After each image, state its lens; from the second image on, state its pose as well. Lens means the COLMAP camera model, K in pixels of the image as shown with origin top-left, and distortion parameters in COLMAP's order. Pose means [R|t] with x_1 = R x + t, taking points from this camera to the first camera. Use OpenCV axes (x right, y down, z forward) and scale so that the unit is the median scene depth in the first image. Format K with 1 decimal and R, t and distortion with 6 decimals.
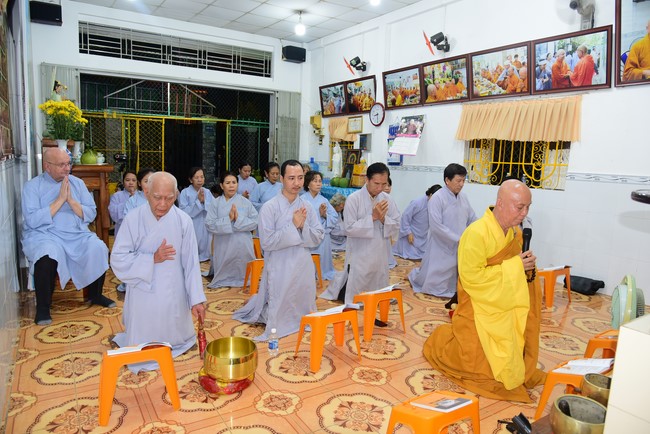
lens RADIAL K [[437.1, 0, 325.0], [0, 437.1, 217.0], [0, 0, 1]] dist [-0.048741, 0.005820]
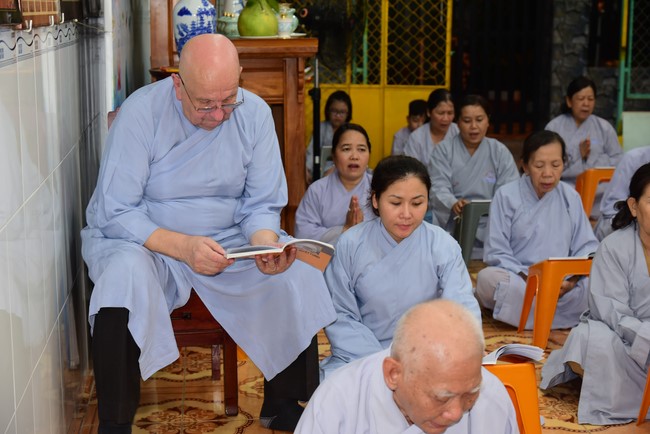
lens RADIAL K [[1153.0, 0, 326.6], [0, 1153.0, 197.1], [0, 0, 1]] dist [0.007397, 0.052091]
pose [[0.895720, 0.041232, -0.442702, -0.042936], [-0.030473, 0.999043, 0.031391, -0.015663], [0.443573, -0.014627, 0.896119, 0.121317]]
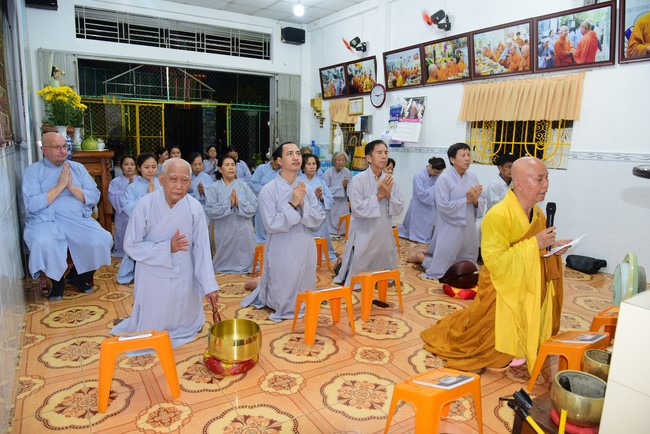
lens RADIAL K [[437.1, 0, 325.0], [0, 437.1, 217.0], [0, 0, 1]] dist [-0.048741, 0.005820]
pose [[0.999887, -0.013933, -0.005609, 0.001277], [0.014132, 0.999208, 0.037210, 0.002419], [0.005087, -0.037285, 0.999292, 0.000013]]
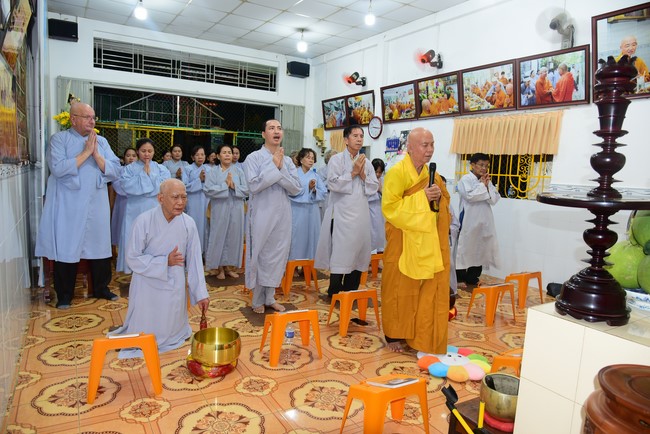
lens RADIAL K [[438.0, 0, 325.0], [0, 438.0, 217.0], [0, 0, 1]] dist [-0.044808, 0.004916]
pose [[0.999575, 0.013325, -0.025946, 0.041116], [-0.014058, 0.999502, -0.028256, 0.012261], [0.025556, 0.028609, 0.999264, -0.053647]]
